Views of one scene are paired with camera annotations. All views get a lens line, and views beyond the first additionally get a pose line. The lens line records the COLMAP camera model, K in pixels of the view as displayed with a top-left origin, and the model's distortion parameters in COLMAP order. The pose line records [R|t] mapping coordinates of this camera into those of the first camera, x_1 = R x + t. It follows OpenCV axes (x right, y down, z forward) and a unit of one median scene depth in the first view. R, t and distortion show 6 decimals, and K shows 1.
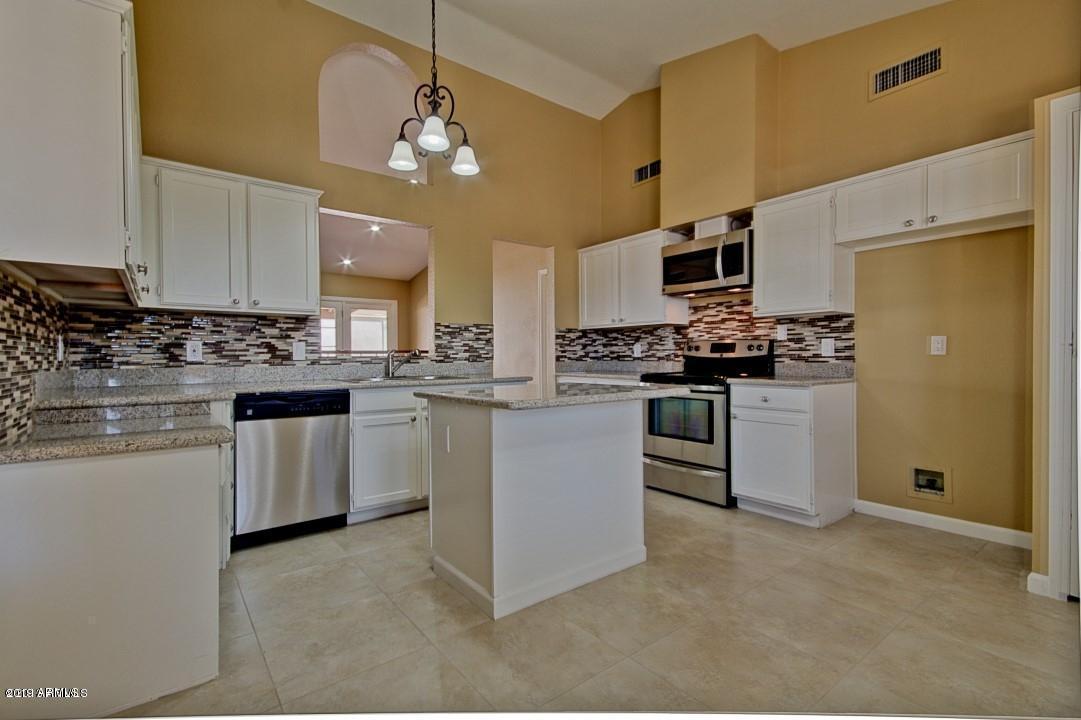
lens RADIAL K [[489.9, 0, 532.2], [0, 489.9, 358.6], [0, 0, 1]] dist [0.018357, -0.003026]
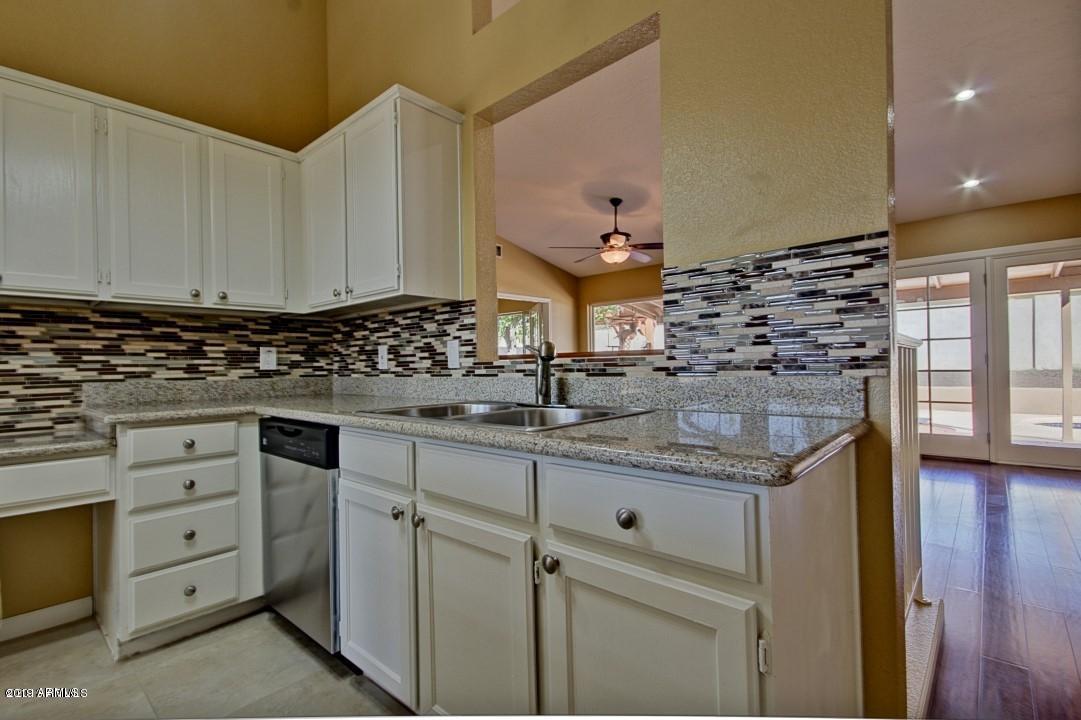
lens RADIAL K [[489.9, 0, 545.0], [0, 489.9, 362.2], [0, 0, 1]] dist [0.018357, -0.003026]
pose [[0.195509, -0.004441, -0.980692, 0.174028], [0.010816, 0.999939, -0.002372, -0.002035], [0.980642, -0.010143, 0.195545, 0.958620]]
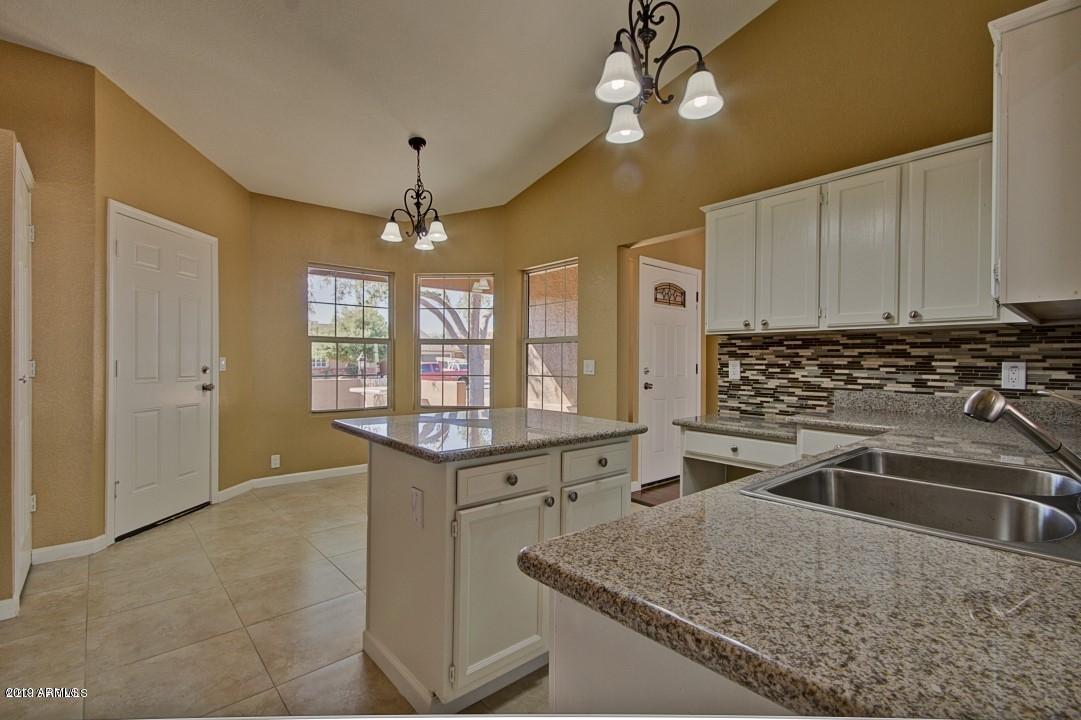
lens RADIAL K [[489.9, 0, 541.9], [0, 489.9, 362.3], [0, 0, 1]] dist [0.018357, -0.003026]
pose [[-0.996895, -0.000561, -0.078744, 0.008071], [-0.001573, 0.999917, 0.012798, -0.038740], [0.078730, 0.012882, -0.996813, 1.284192]]
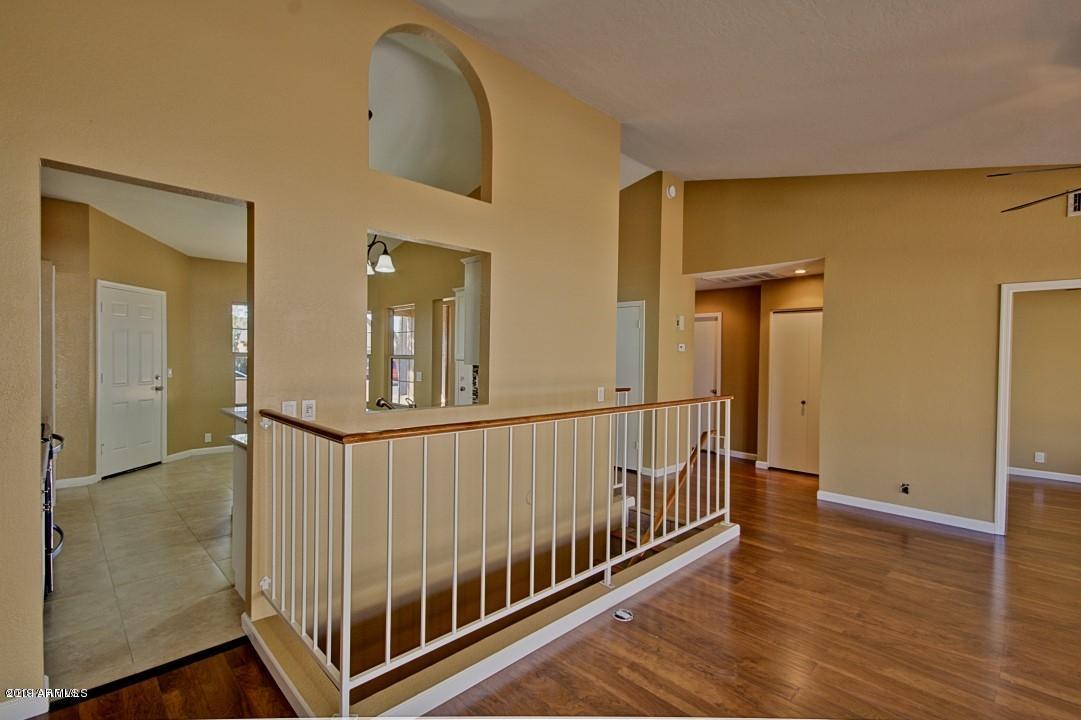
lens RADIAL K [[489.9, 0, 545.1], [0, 489.9, 365.9], [0, 0, 1]] dist [0.018357, -0.003026]
pose [[-0.990944, -0.009183, -0.133961, -0.423670], [-0.013218, 0.999484, 0.029265, -0.112079], [0.133624, 0.030770, -0.990554, 1.992984]]
